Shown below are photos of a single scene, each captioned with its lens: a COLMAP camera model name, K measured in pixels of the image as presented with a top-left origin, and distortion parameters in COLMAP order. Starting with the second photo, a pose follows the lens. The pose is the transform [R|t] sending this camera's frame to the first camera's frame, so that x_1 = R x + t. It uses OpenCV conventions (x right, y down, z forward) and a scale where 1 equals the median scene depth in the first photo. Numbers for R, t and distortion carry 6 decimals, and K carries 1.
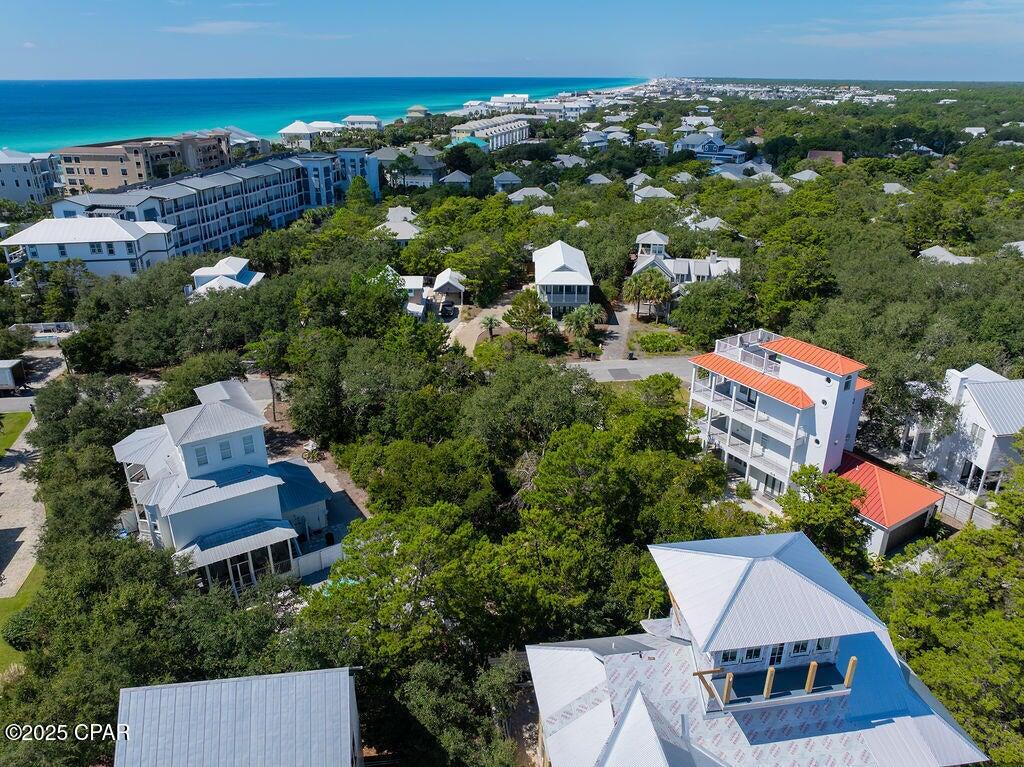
lens RADIAL K [[718.0, 0, 516.7], [0, 718.0, 381.9], [0, 0, 1]] dist [-0.038785, 0.006897]
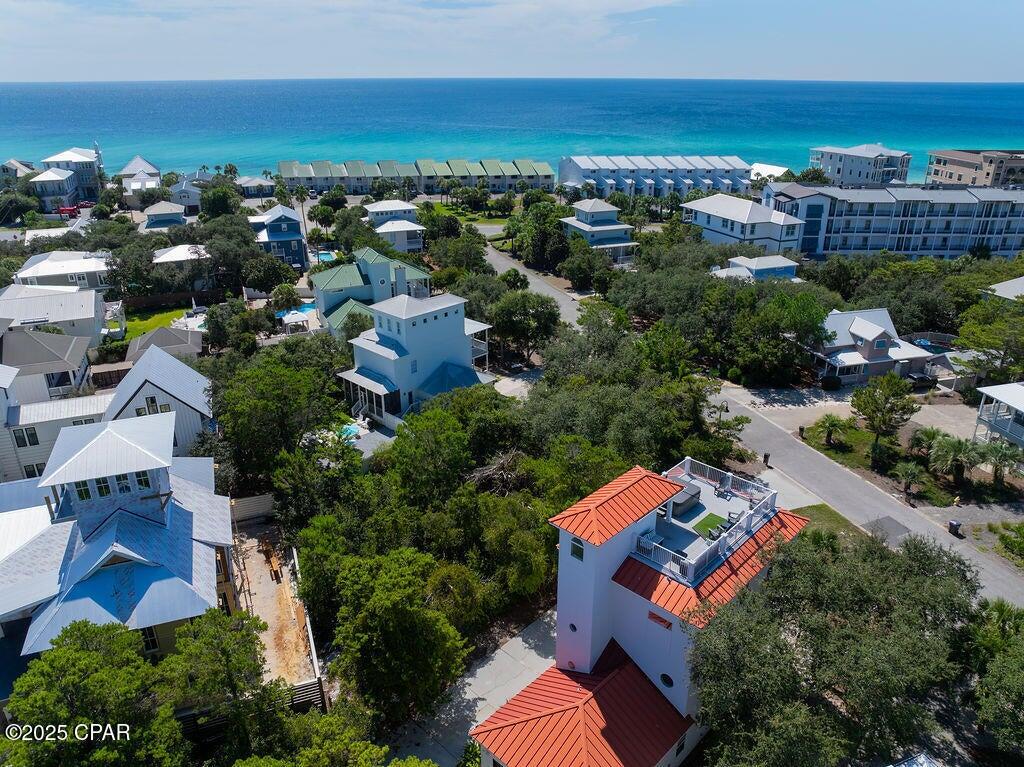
lens RADIAL K [[718.0, 0, 516.7], [0, 718.0, 381.9], [0, 0, 1]] dist [-0.038785, 0.006897]
pose [[0.234842, 0.380250, -0.894572, 0.300756], [-0.384133, 0.881703, 0.273938, -0.089920], [0.892912, 0.279302, 0.353127, 0.205758]]
